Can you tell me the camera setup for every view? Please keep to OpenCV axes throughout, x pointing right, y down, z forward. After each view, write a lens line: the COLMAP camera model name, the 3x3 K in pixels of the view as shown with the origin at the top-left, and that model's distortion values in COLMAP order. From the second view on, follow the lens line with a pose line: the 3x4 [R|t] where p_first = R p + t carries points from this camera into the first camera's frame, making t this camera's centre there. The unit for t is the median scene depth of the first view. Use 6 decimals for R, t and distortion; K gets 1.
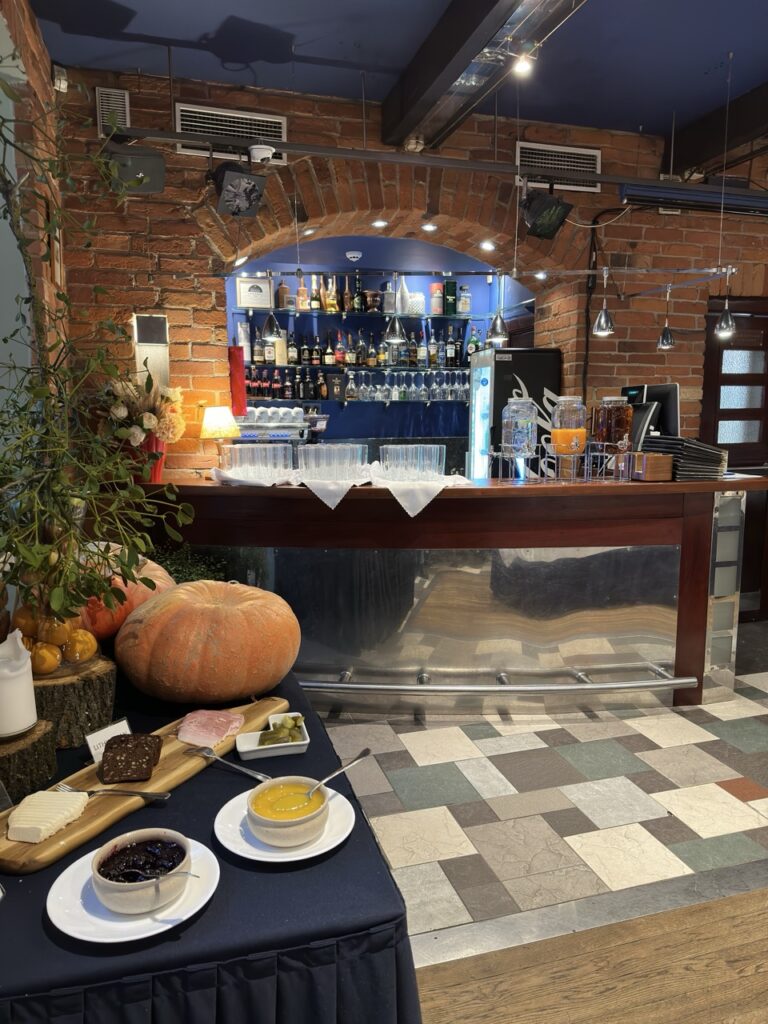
lens RADIAL K [[719.5, 0, 380.0], [0, 719.5, 509.9], [0, 0, 1]] dist [0.005065, -0.006708]
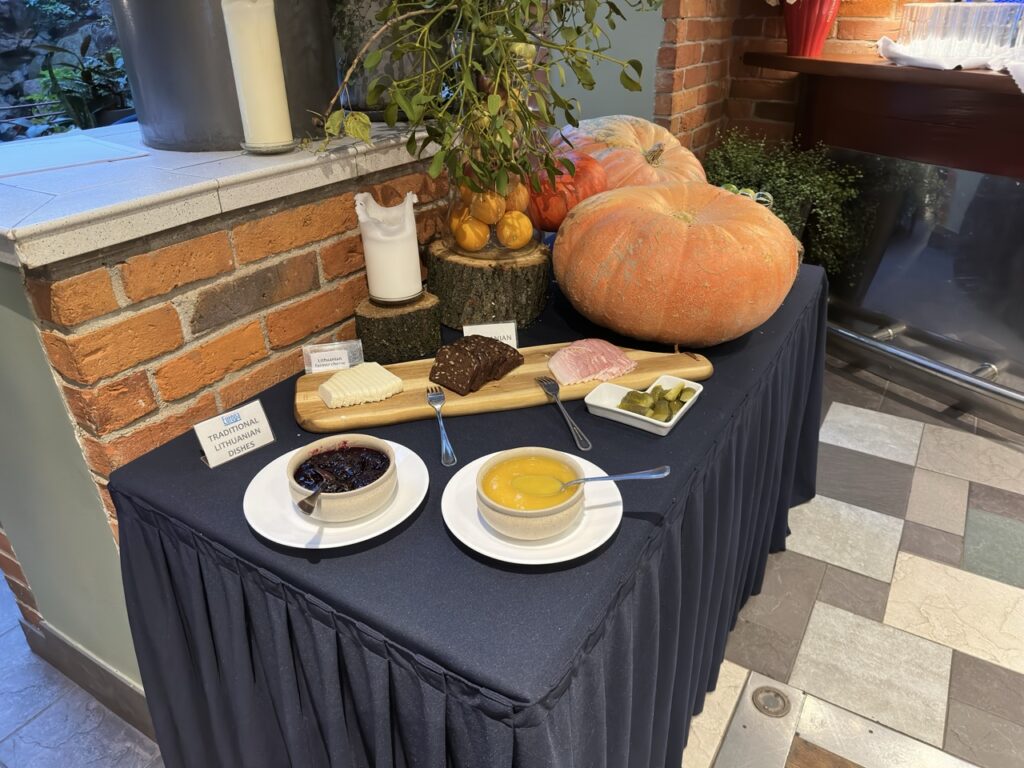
lens RADIAL K [[719.5, 0, 511.1], [0, 719.5, 393.0], [0, 0, 1]] dist [0.005065, -0.006708]
pose [[0.663011, 0.360113, -0.656304, 0.236372], [-0.091445, 0.909091, 0.406437, 0.010609], [0.743003, -0.209456, 0.635668, 0.389527]]
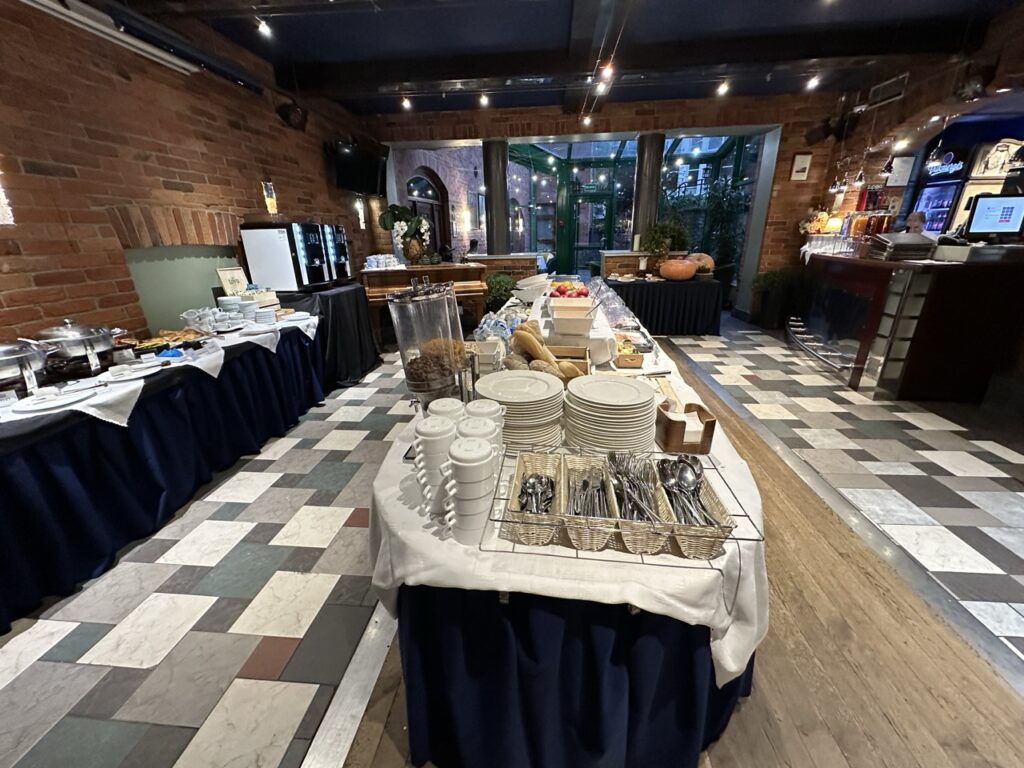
lens RADIAL K [[410.7, 0, 513.3], [0, 410.7, 384.4], [0, 0, 1]] dist [0.000639, 0.000072]
pose [[-0.373062, 0.327616, -0.868040, 3.397349], [-0.098536, 0.916301, 0.388179, -0.125126], [0.922559, 0.230348, -0.309555, 1.078499]]
